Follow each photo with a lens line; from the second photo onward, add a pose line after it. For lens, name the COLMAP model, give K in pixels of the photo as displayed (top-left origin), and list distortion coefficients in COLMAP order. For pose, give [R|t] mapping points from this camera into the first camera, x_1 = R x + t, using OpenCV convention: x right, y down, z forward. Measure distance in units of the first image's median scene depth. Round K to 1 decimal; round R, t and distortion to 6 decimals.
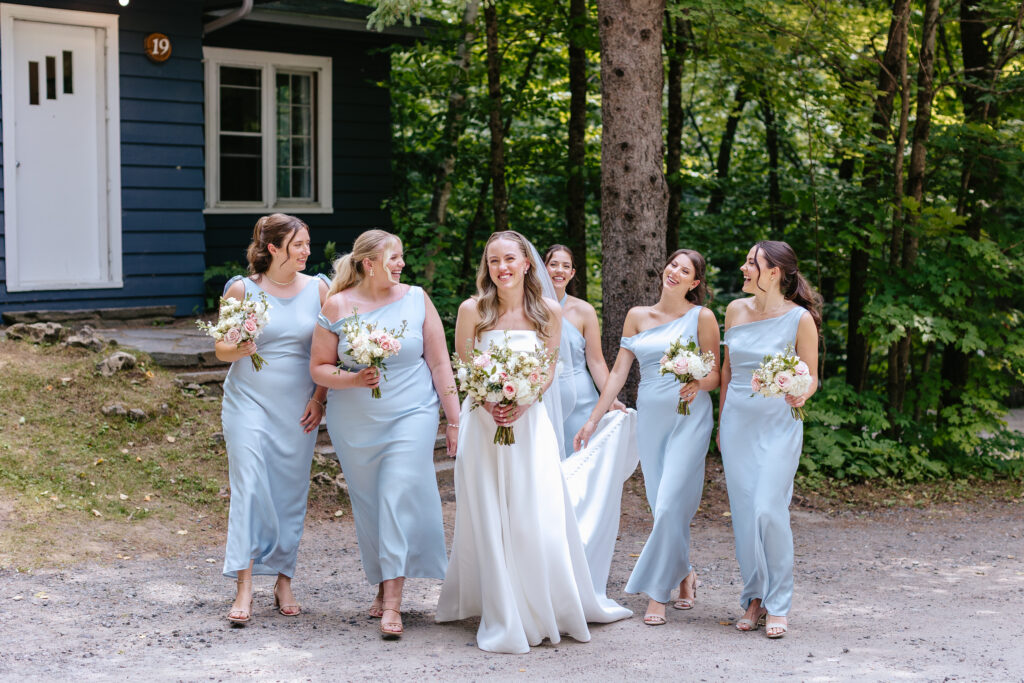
lens RADIAL K [[1523.8, 0, 510.4], [0, 1523.8, 296.6], [0, 0, 1]] dist [0.025059, -0.057479]
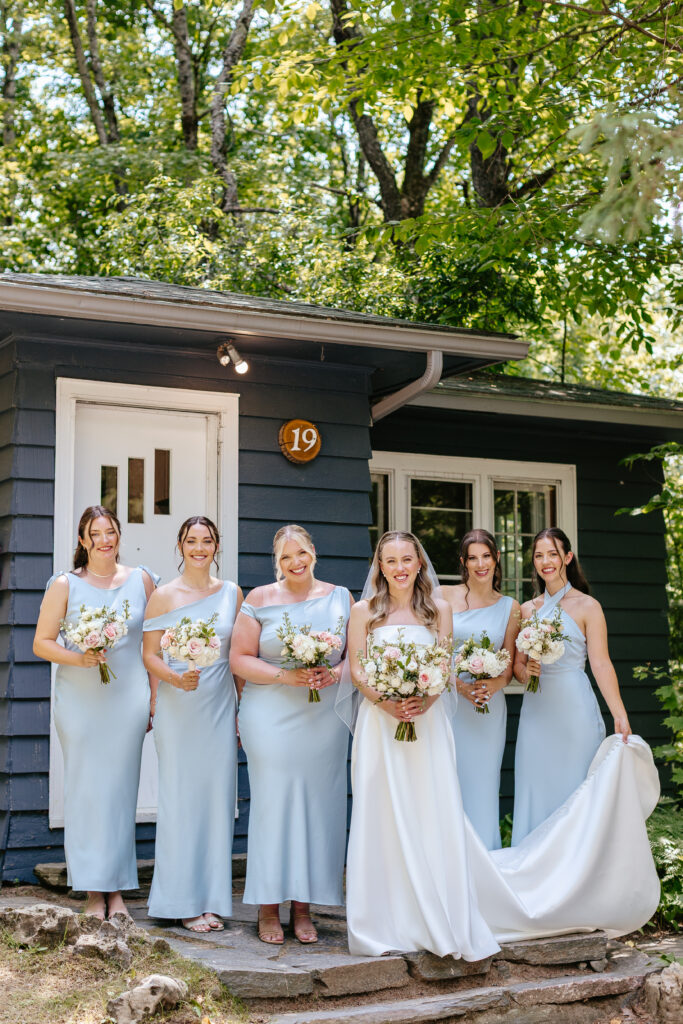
lens RADIAL K [[1645.9, 0, 310.6], [0, 1645.9, 477.1], [0, 0, 1]] dist [0.022889, 0.032100]
pose [[0.958811, -0.041739, -0.280961, -0.036897], [-0.009104, 0.984121, -0.177266, -0.029358], [0.283898, 0.172523, 0.943206, 0.421159]]
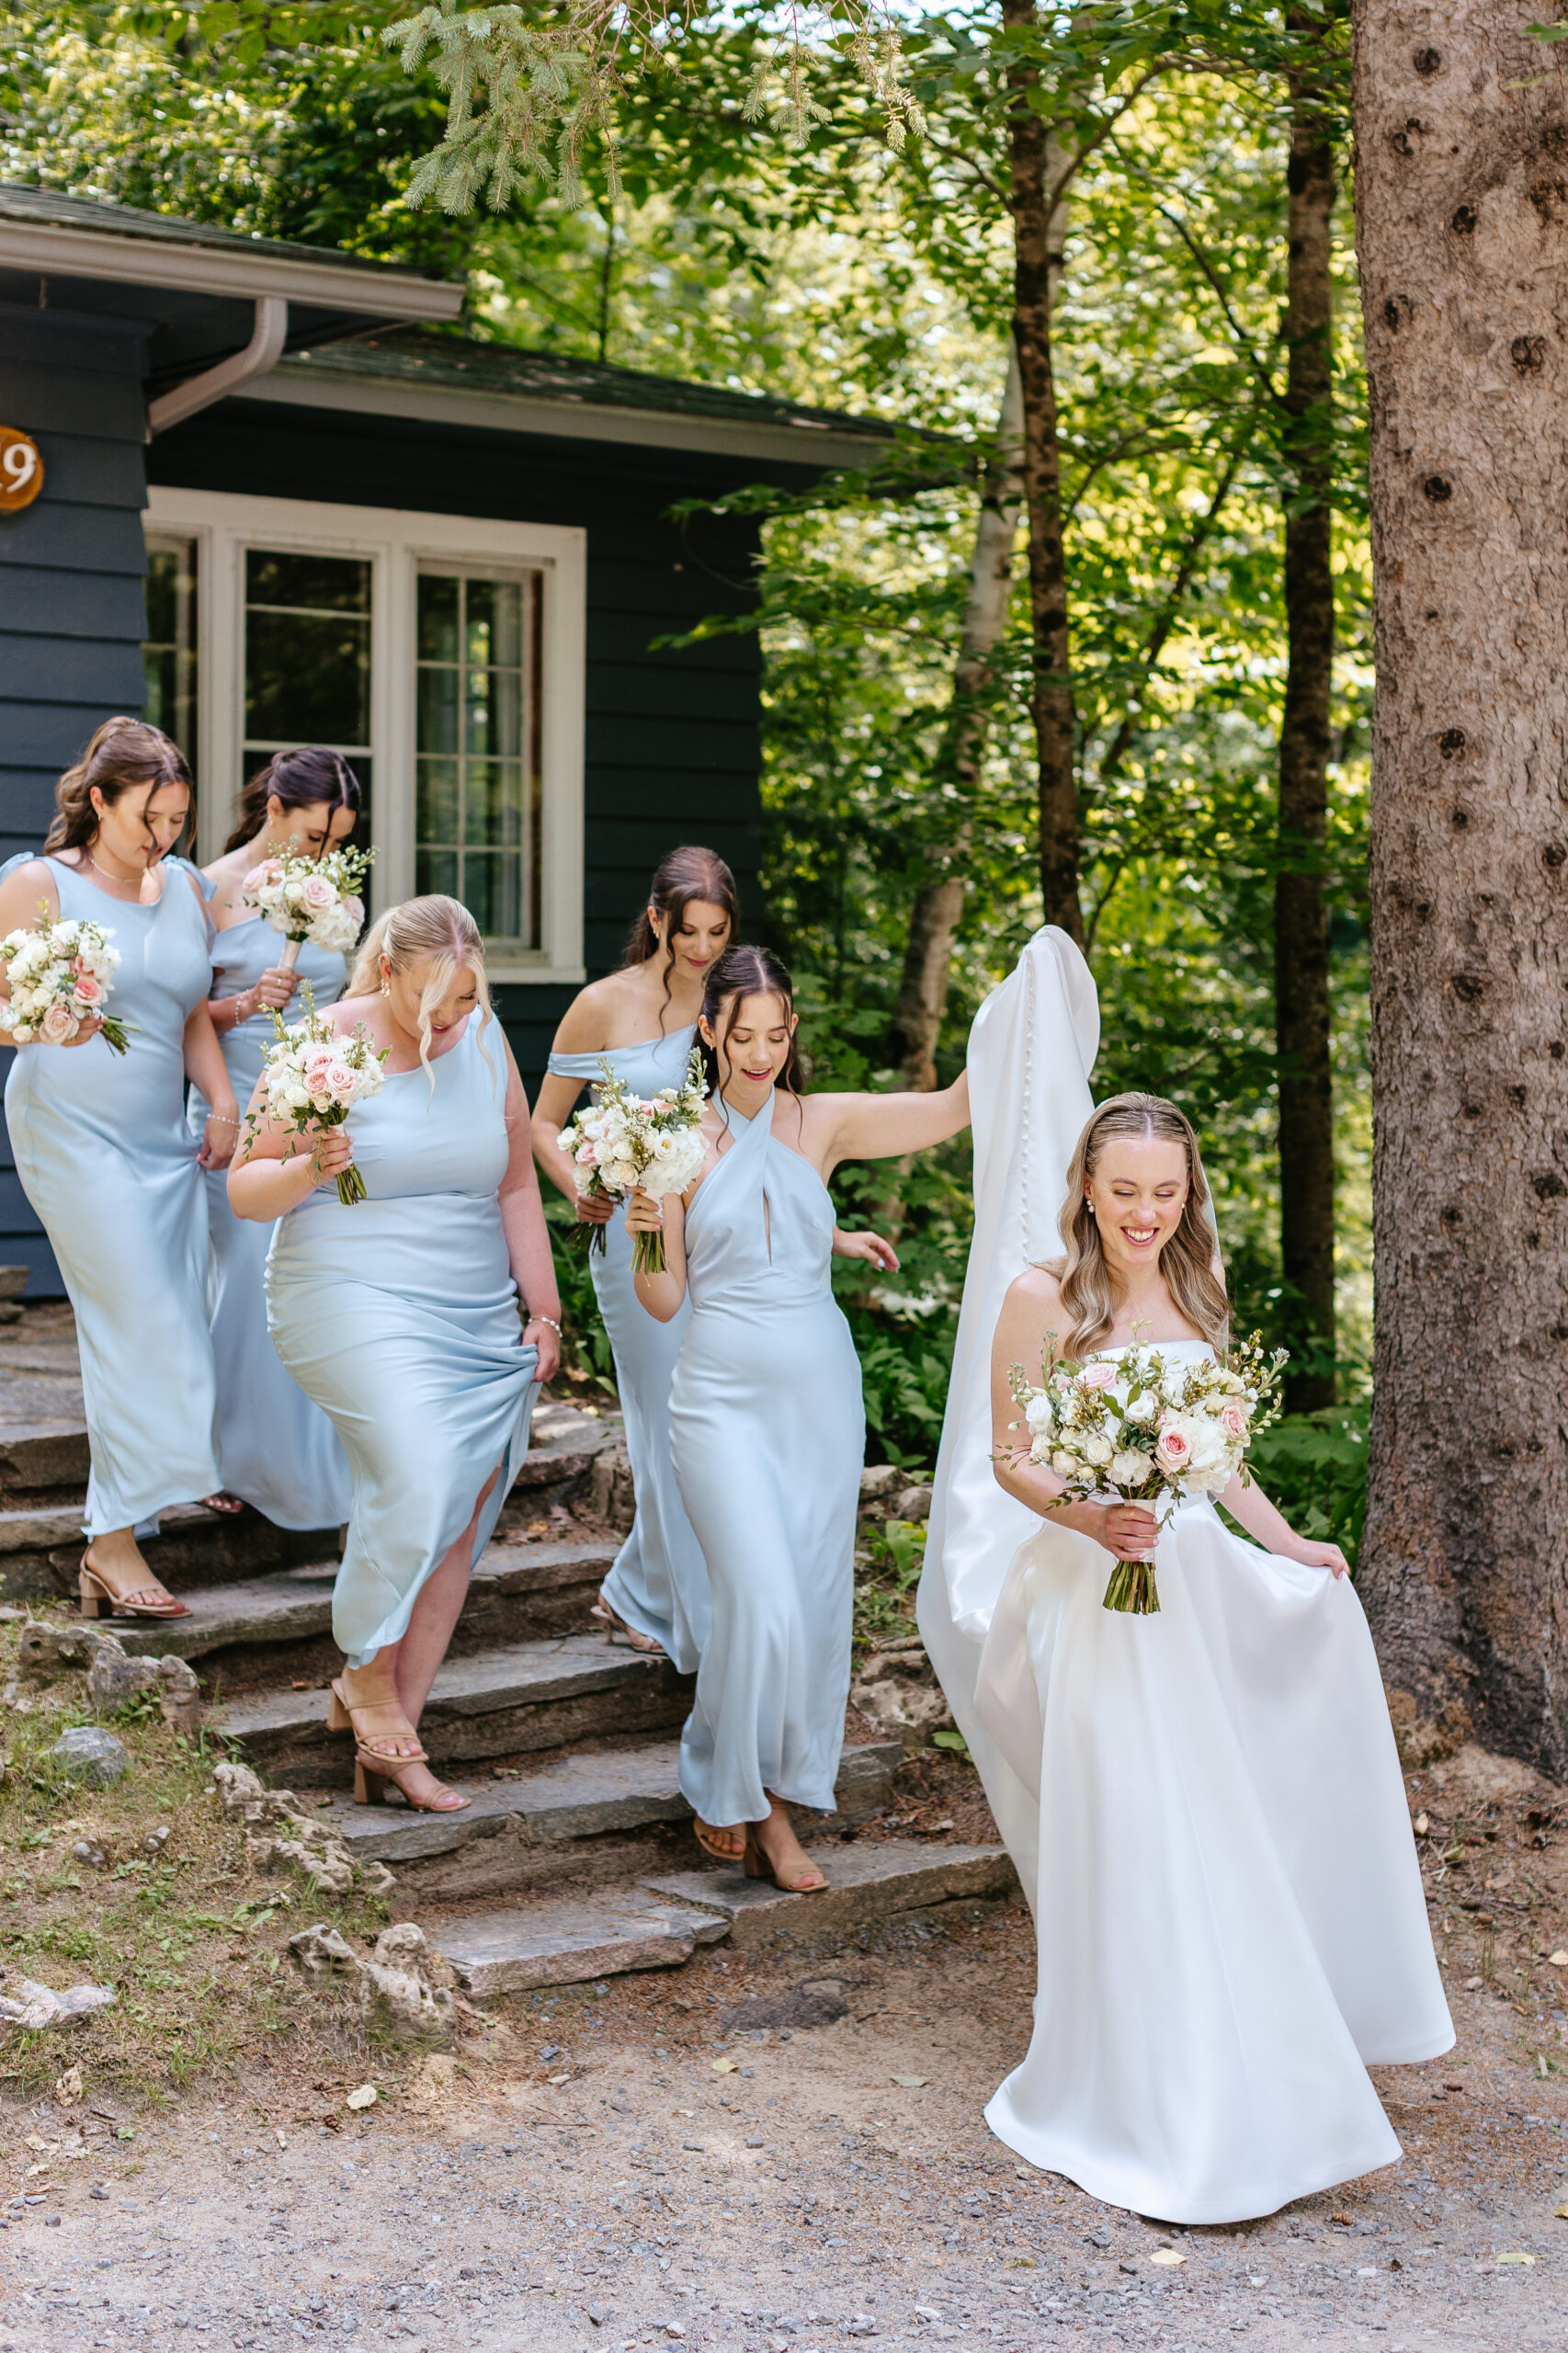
lens RADIAL K [[3668.1, 0, 785.6], [0, 3668.1, 1093.7], [0, 0, 1]] dist [0.016441, 0.009688]
pose [[0.994612, 0.003886, -0.103591, 0.021465], [-0.006693, 0.999620, -0.026758, -0.012844], [0.103447, 0.027307, 0.994260, 0.298448]]
